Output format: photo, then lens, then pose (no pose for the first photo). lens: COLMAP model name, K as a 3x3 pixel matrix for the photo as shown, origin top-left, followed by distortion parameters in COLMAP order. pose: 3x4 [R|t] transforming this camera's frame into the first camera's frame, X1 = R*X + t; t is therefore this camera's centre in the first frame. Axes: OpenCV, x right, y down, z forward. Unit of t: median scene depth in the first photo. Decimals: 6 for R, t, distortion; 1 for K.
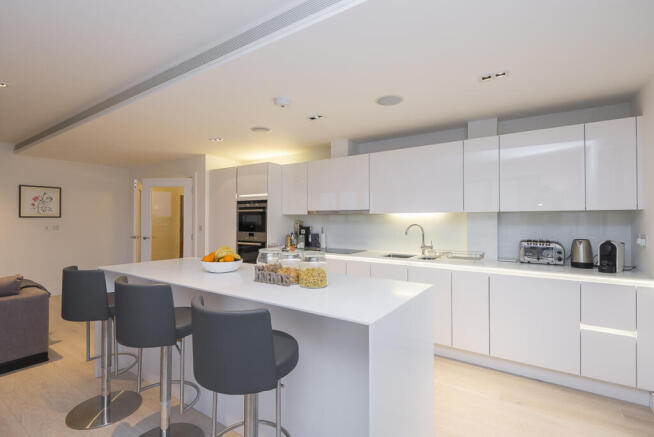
lens RADIAL K [[297.2, 0, 316.1], [0, 297.2, 217.8], [0, 0, 1]] dist [-0.000860, -0.000243]
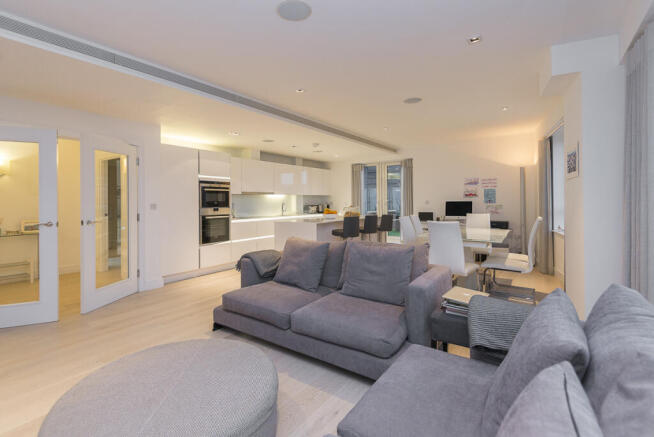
lens RADIAL K [[307.8, 0, 325.9], [0, 307.8, 202.3], [0, 0, 1]] dist [-0.002927, -0.000804]
pose [[0.020156, -0.005243, 0.999783, -1.500497], [0.002159, 0.999984, 0.005201, 0.021681], [-0.999795, 0.002053, 0.020167, 0.539172]]
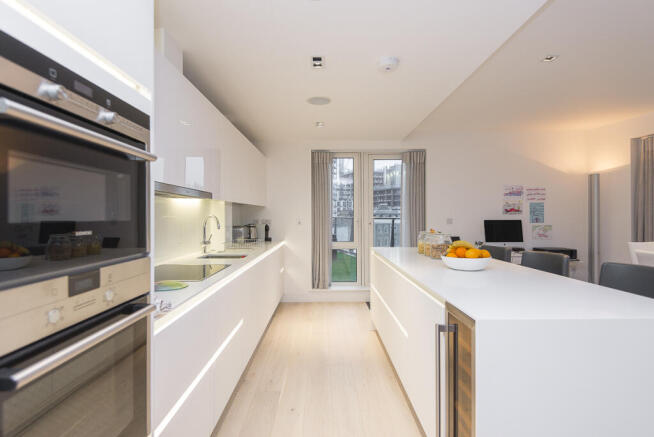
lens RADIAL K [[324.0, 0, 327.0], [0, 324.0, 218.5], [0, 0, 1]] dist [0.000554, 0.000090]
pose [[-0.580327, -0.007412, 0.814350, -0.457043], [-0.005709, 0.999971, 0.005033, 0.019786], [-0.814364, -0.001728, -0.580352, 1.019981]]
